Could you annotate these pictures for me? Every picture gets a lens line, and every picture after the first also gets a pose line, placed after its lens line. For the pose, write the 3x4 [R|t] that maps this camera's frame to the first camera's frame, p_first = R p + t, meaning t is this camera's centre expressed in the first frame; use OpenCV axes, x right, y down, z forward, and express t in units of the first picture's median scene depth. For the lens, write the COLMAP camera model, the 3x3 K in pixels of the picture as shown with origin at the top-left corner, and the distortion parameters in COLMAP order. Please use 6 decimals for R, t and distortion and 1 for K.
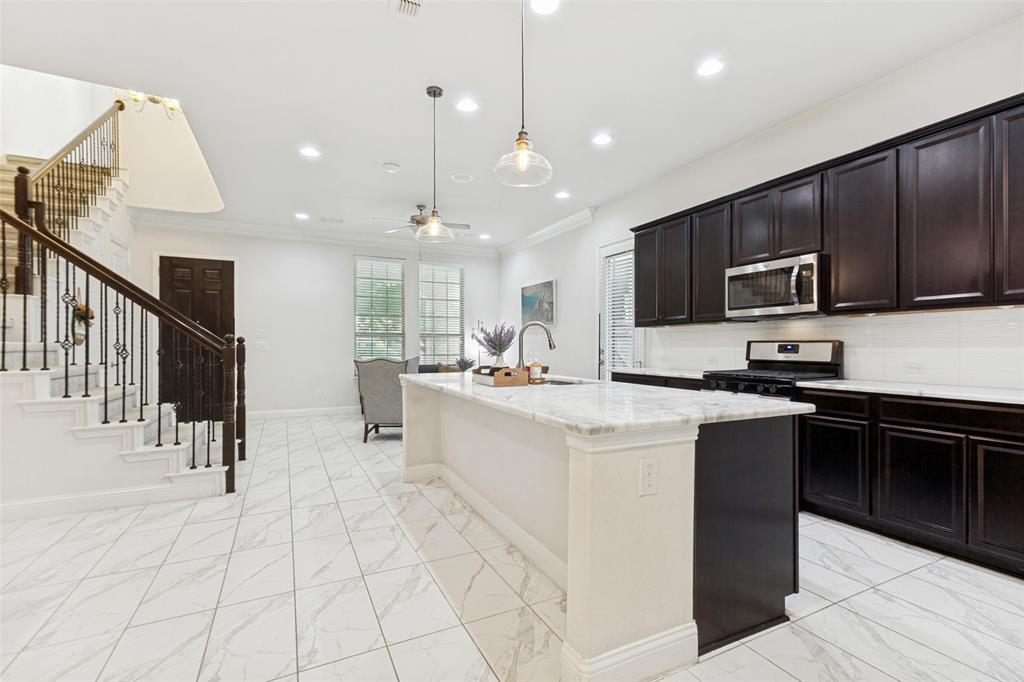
lens RADIAL K [[466.6, 0, 517.1], [0, 466.6, 339.5], [0, 0, 1]] dist [-0.004934, 0.009072]
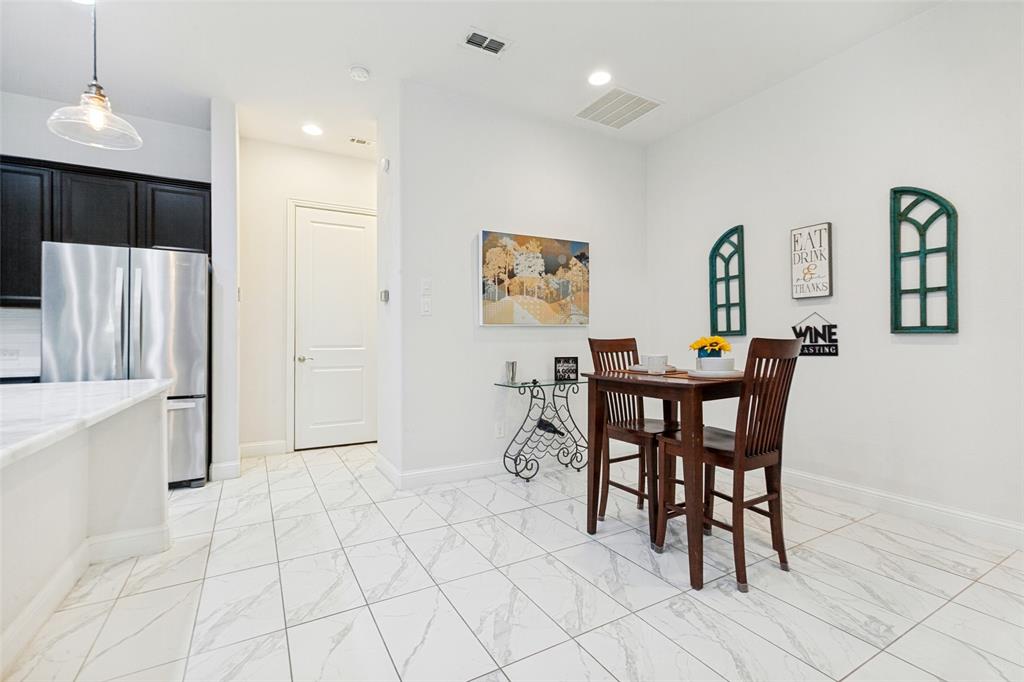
lens RADIAL K [[458.8, 0, 517.7], [0, 458.8, 331.8], [0, 0, 1]] dist [-0.002869, 0.008153]
pose [[-0.998156, 0.004204, -0.060559, -0.410060], [0.005903, 0.999593, -0.027902, 0.022900], [0.060417, -0.028208, -0.997775, 1.098943]]
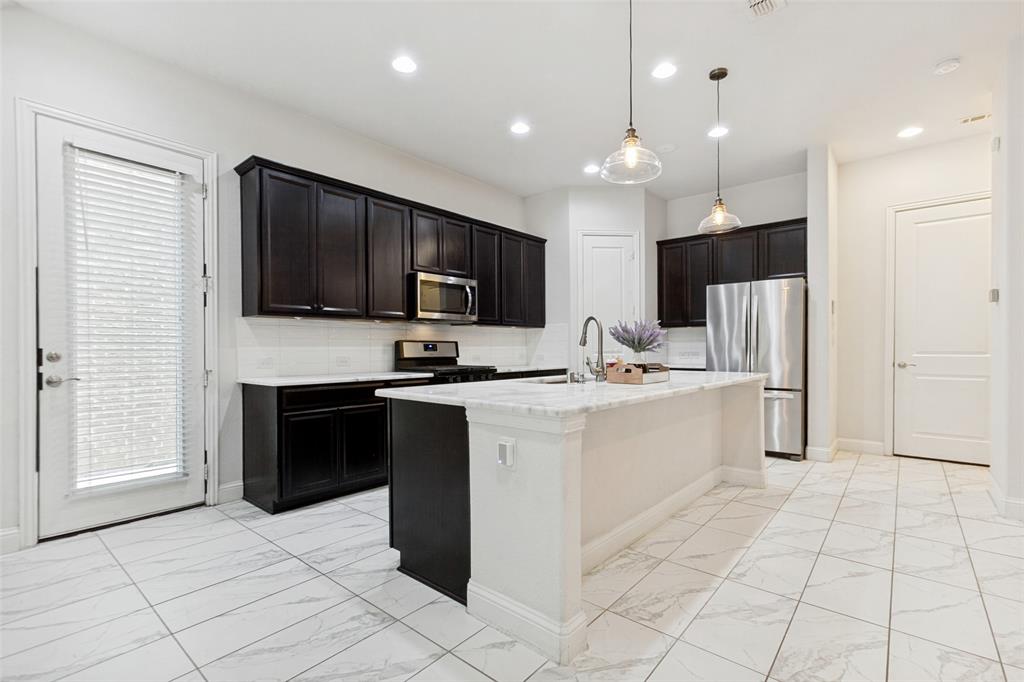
lens RADIAL K [[461.8, 0, 517.0], [0, 461.8, 354.1], [0, 0, 1]] dist [-0.000834, 0.001203]
pose [[-0.392503, -0.009813, 0.919698, -0.630358], [-0.007182, 0.999945, 0.007604, 0.026354], [-0.919723, -0.003620, -0.392552, 1.258692]]
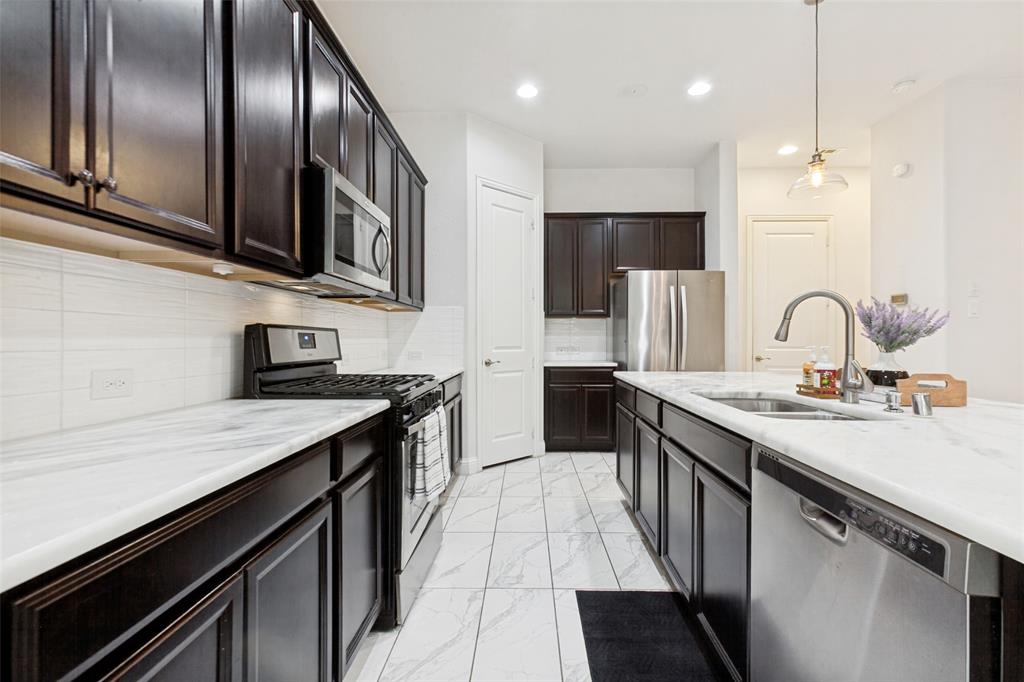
lens RADIAL K [[453.7, 0, 512.0], [0, 453.7, 341.0], [0, 0, 1]] dist [-0.004221, -0.000220]
pose [[-0.878683, -0.001521, 0.477403, 0.082947], [-0.007337, 0.999920, -0.010318, 0.024227], [-0.477349, -0.012569, -0.878624, 1.364495]]
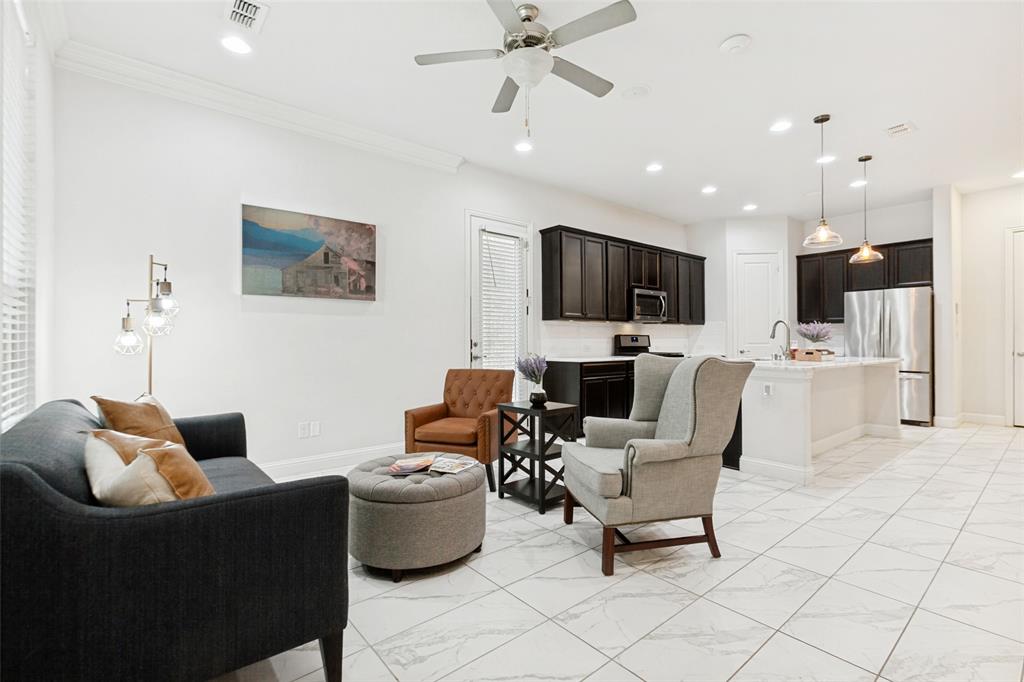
lens RADIAL K [[466.6, 0, 517.1], [0, 466.6, 339.5], [0, 0, 1]] dist [-0.004934, 0.009072]
pose [[-0.234989, 0.004282, 0.971989, -1.026341], [-0.010437, 0.999922, -0.006929, 0.036380], [-0.971942, -0.011773, -0.234926, 1.832160]]
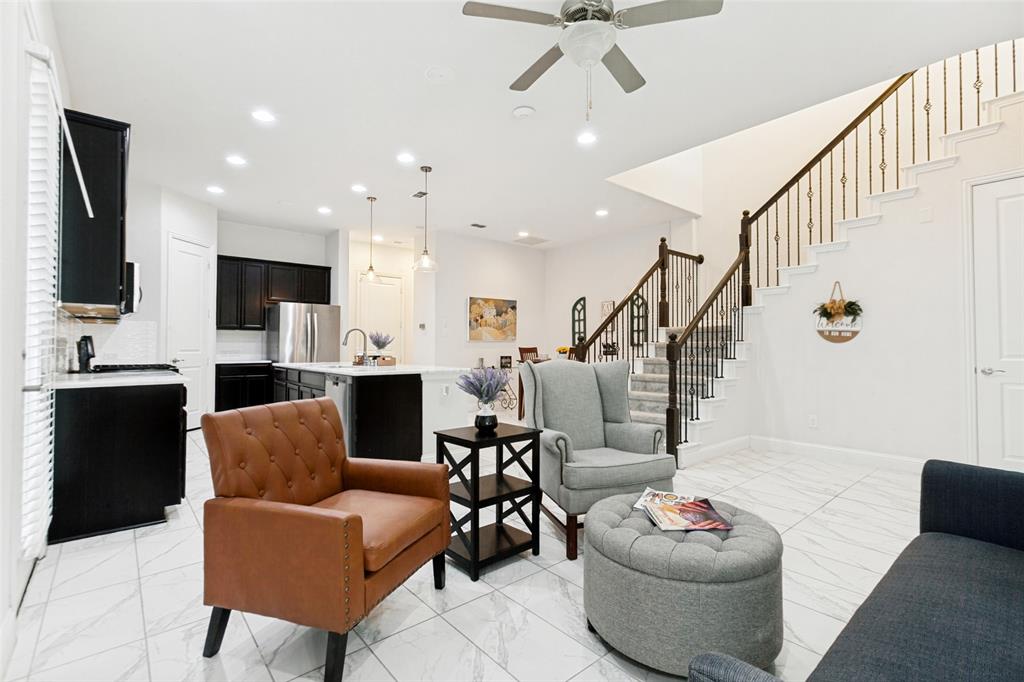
lens RADIAL K [[466.6, 0, 517.1], [0, 466.6, 339.5], [0, 0, 1]] dist [-0.004934, 0.009072]
pose [[-0.969463, -0.006242, -0.245157, -0.087941], [0.001385, 0.999521, -0.030928, 0.042150], [0.245232, -0.030323, -0.968990, 2.238812]]
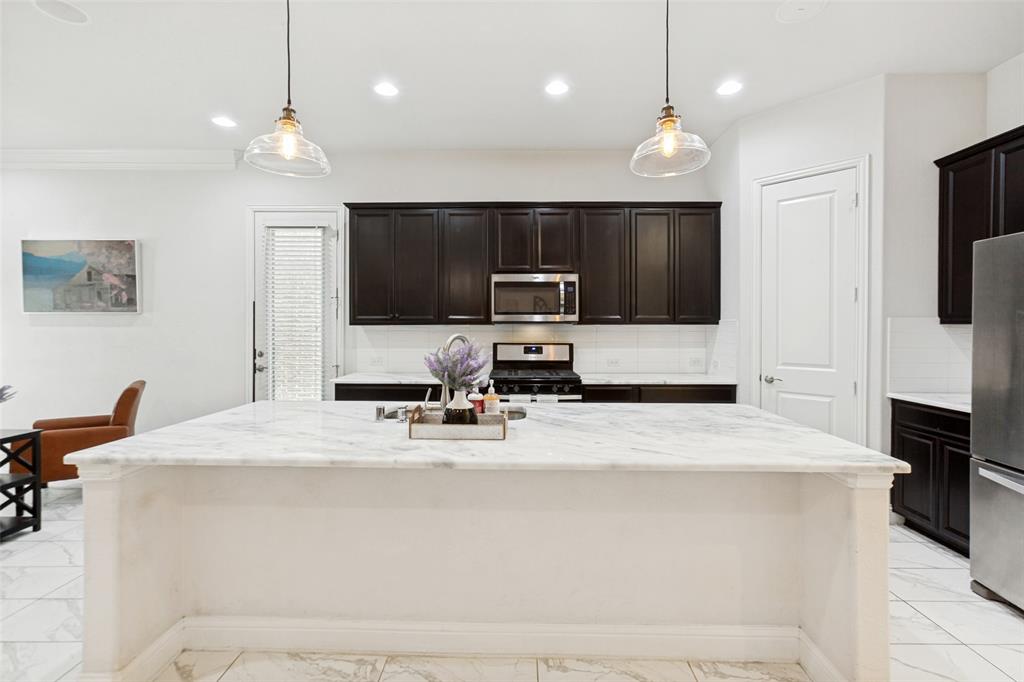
lens RADIAL K [[458.8, 0, 517.7], [0, 458.8, 331.8], [0, 0, 1]] dist [-0.002869, 0.008153]
pose [[0.454553, -0.007504, 0.890688, -0.449641], [-0.013648, 0.999788, 0.015389, -0.042764], [-0.890615, -0.019151, 0.454354, 0.511438]]
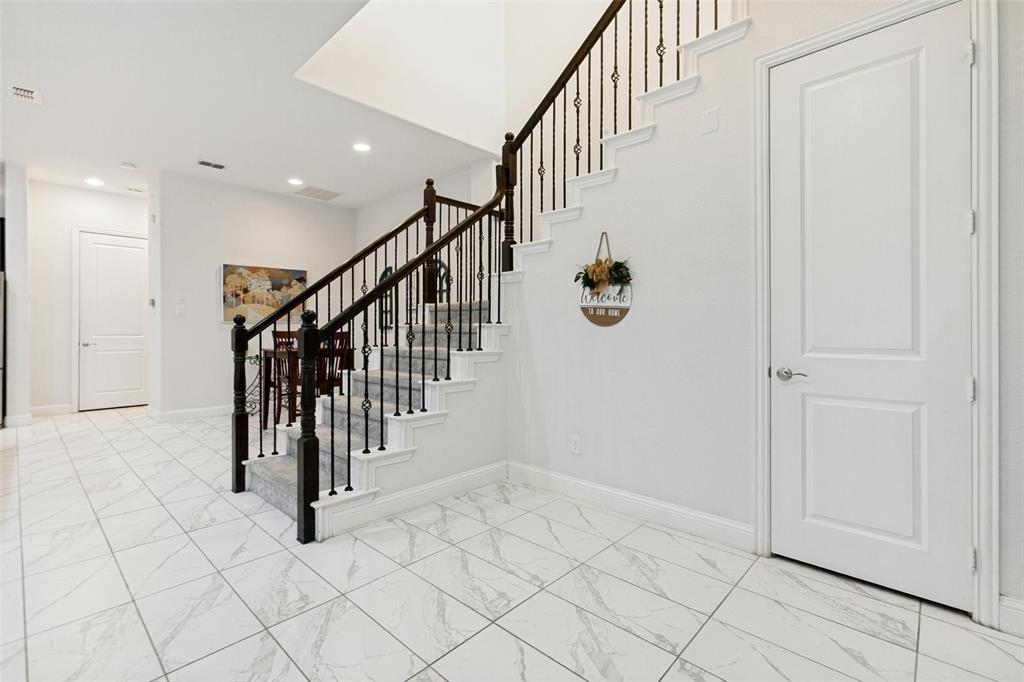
lens RADIAL K [[463.1, 0, 510.9], [0, 463.1, 327.1], [0, 0, 1]] dist [-0.000416, 0.010473]
pose [[-0.939505, -0.001848, -0.342530, -0.774845], [0.004035, 0.999856, -0.016463, 0.028434], [0.342512, -0.016849, -0.939363, 1.953168]]
